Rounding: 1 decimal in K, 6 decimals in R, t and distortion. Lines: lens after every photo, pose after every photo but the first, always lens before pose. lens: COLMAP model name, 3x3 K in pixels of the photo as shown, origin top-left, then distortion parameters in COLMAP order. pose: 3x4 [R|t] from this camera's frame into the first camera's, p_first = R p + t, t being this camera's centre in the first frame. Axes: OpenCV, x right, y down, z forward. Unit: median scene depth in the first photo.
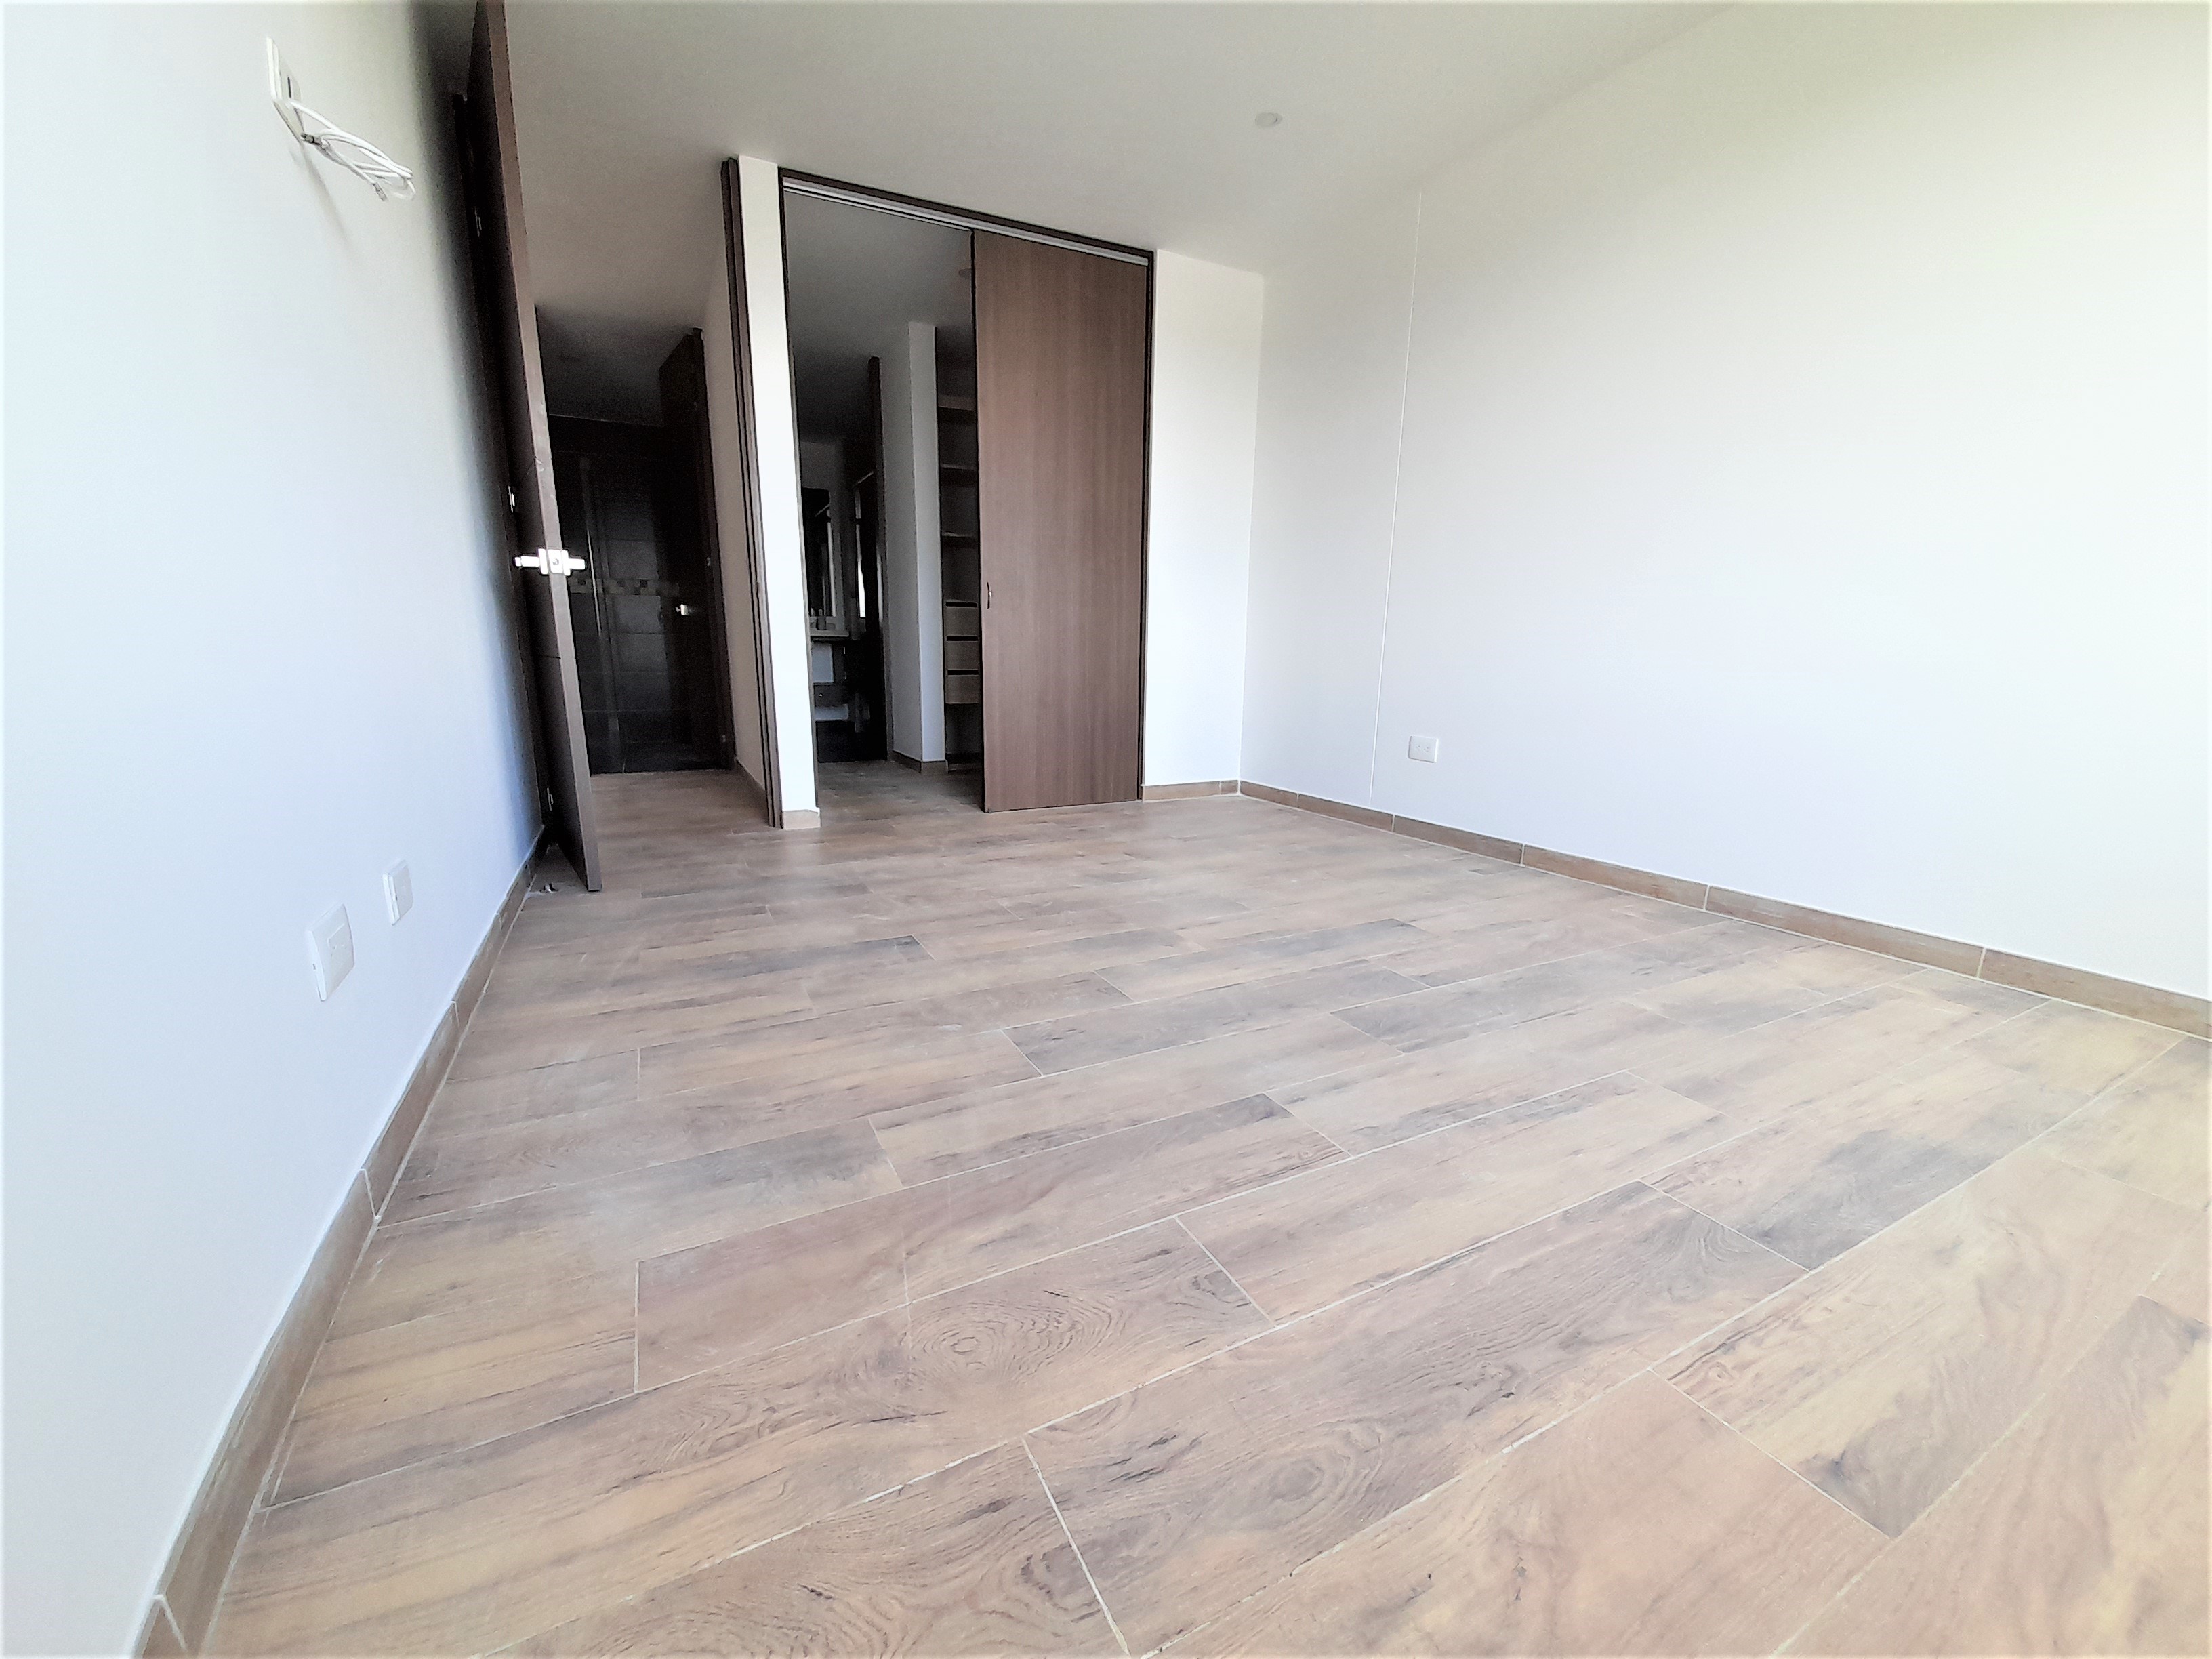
lens RADIAL K [[870.5, 0, 1093.0], [0, 870.5, 841.3], [0, 0, 1]] dist [0.010857, -0.011281]
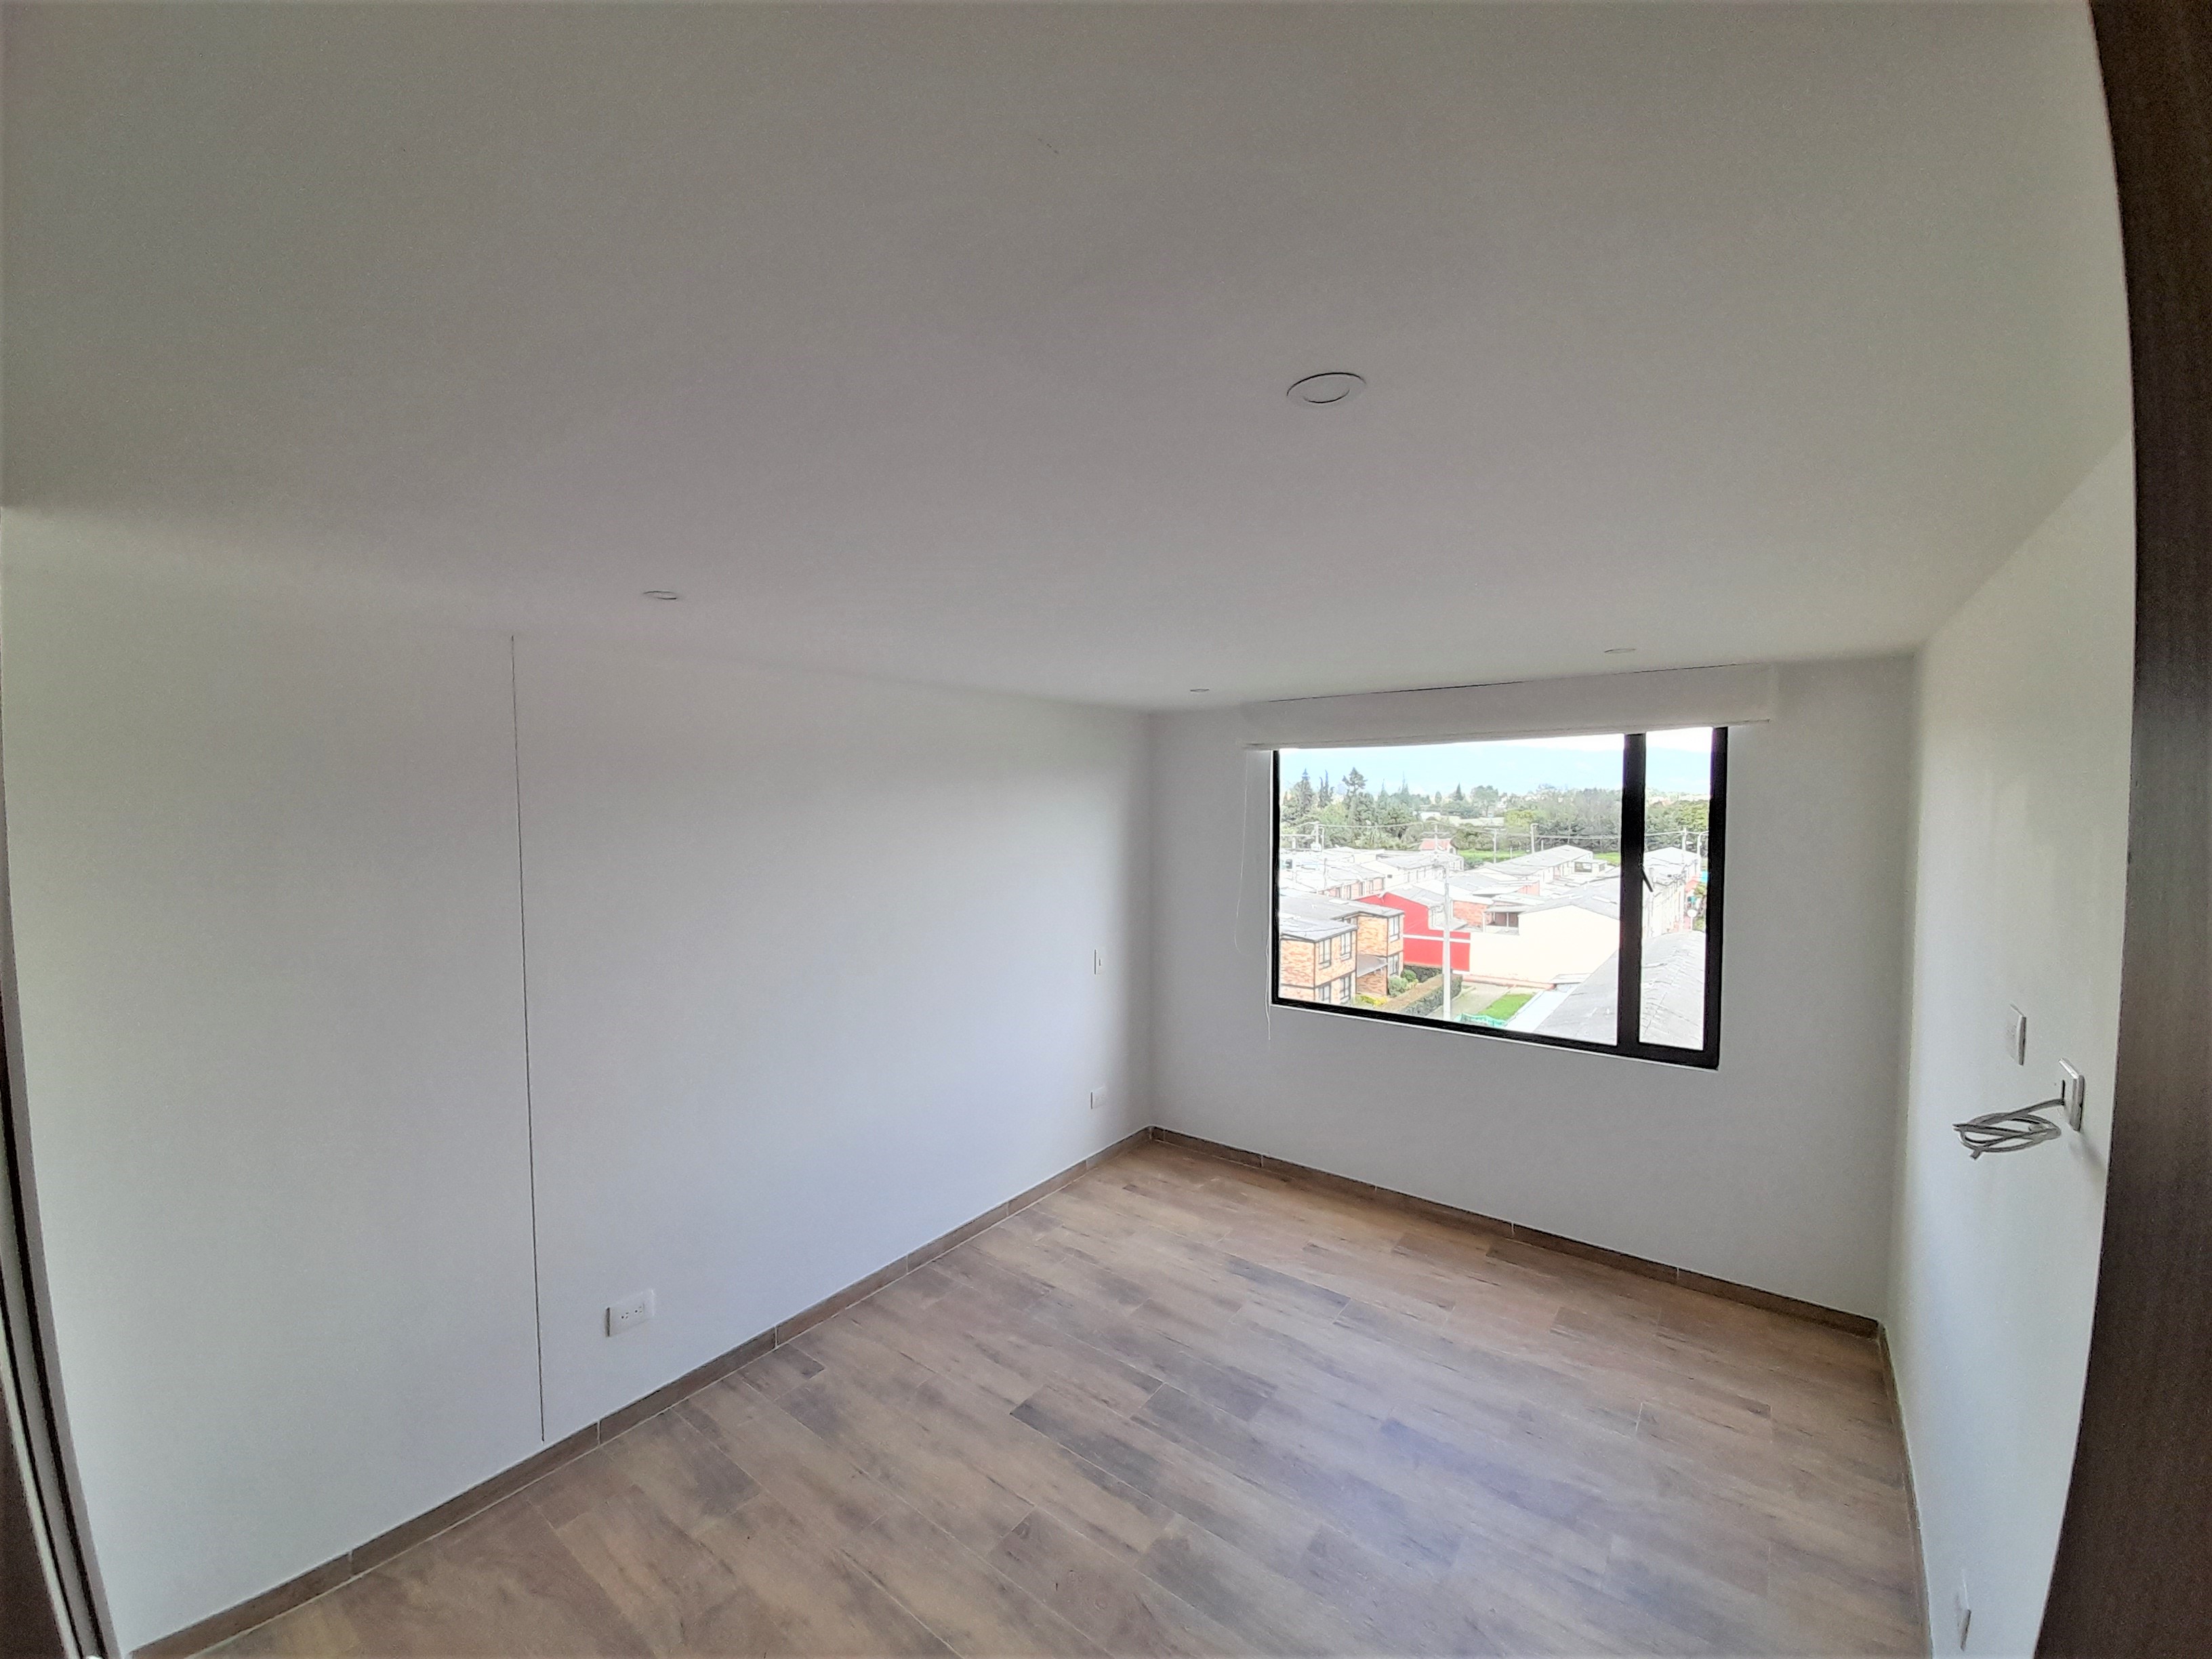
lens RADIAL K [[870.5, 0, 1075.4], [0, 870.5, 837.9], [0, 0, 1]] dist [0.010857, -0.011281]
pose [[-0.416240, -0.045545, 0.908114, -0.712200], [0.200874, 0.969461, 0.140694, -0.809576], [-0.886789, 0.240979, -0.394379, 1.245060]]
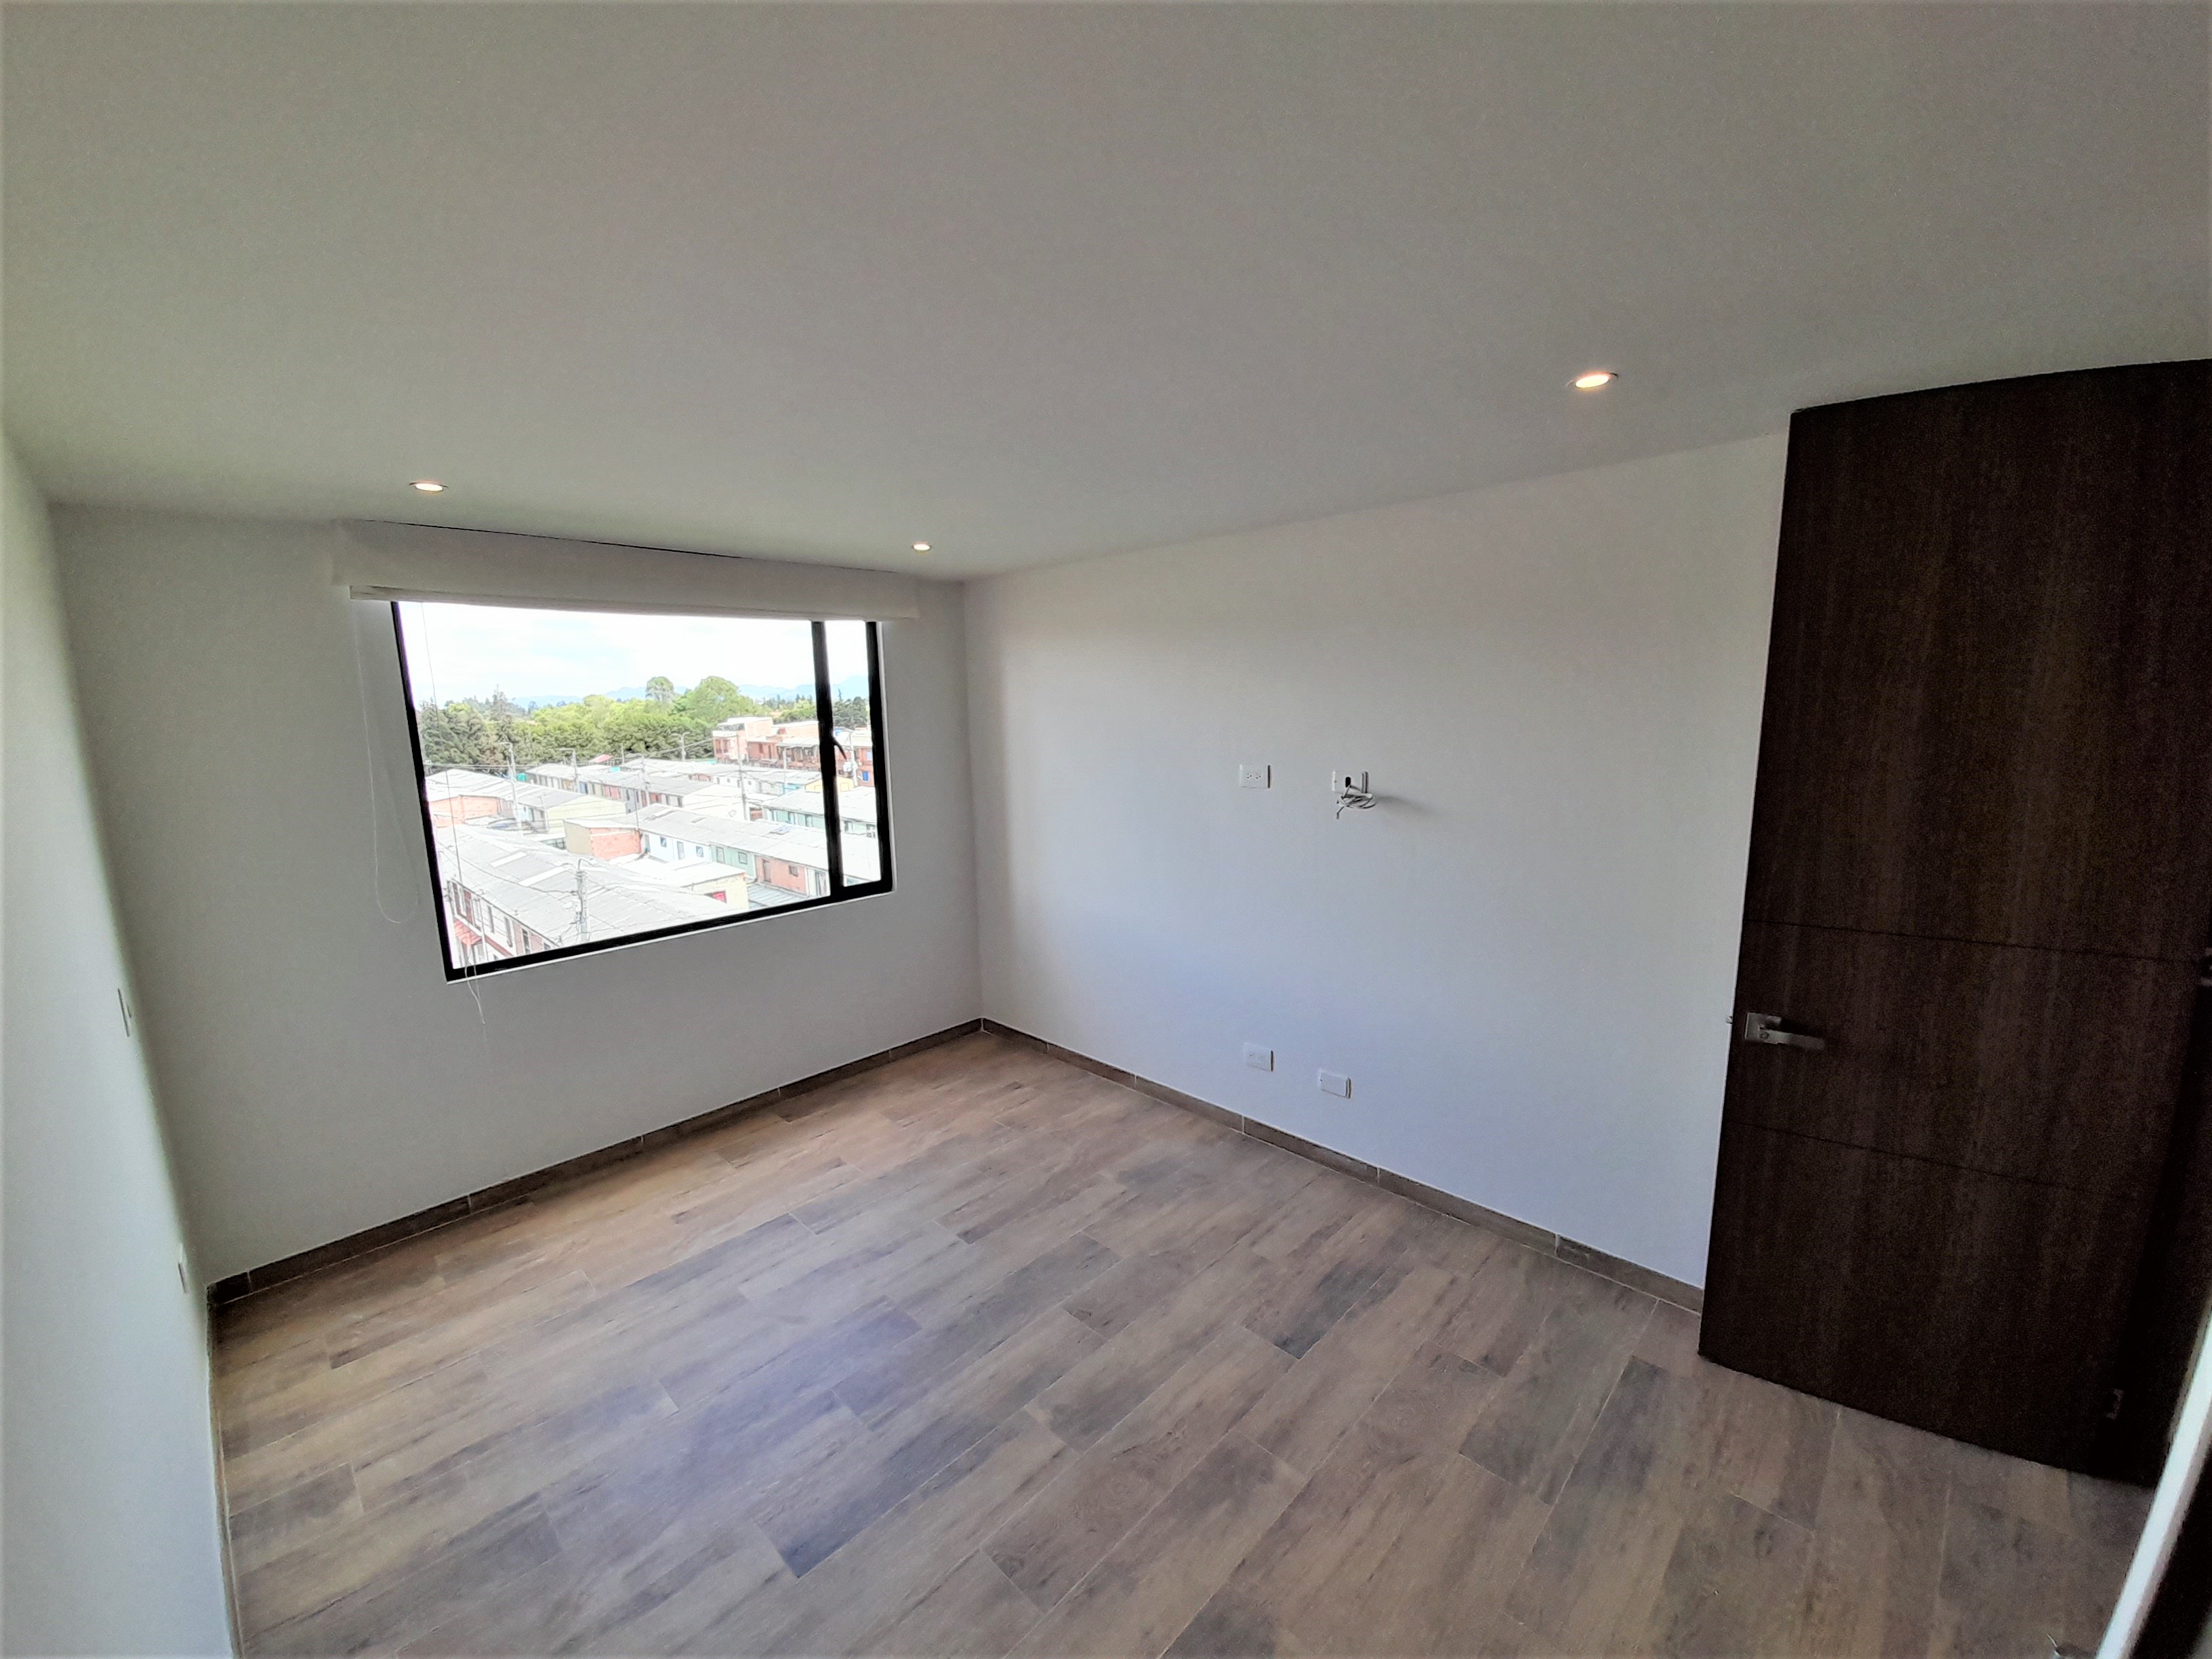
lens RADIAL K [[870.5, 0, 1084.1], [0, 870.5, 846.9], [0, 0, 1]] dist [0.010857, -0.011281]
pose [[-0.950421, 0.068348, -0.303363, 0.307790], [-0.049543, 0.929805, 0.364702, -0.817119], [0.306996, 0.361650, -0.880320, 1.577243]]
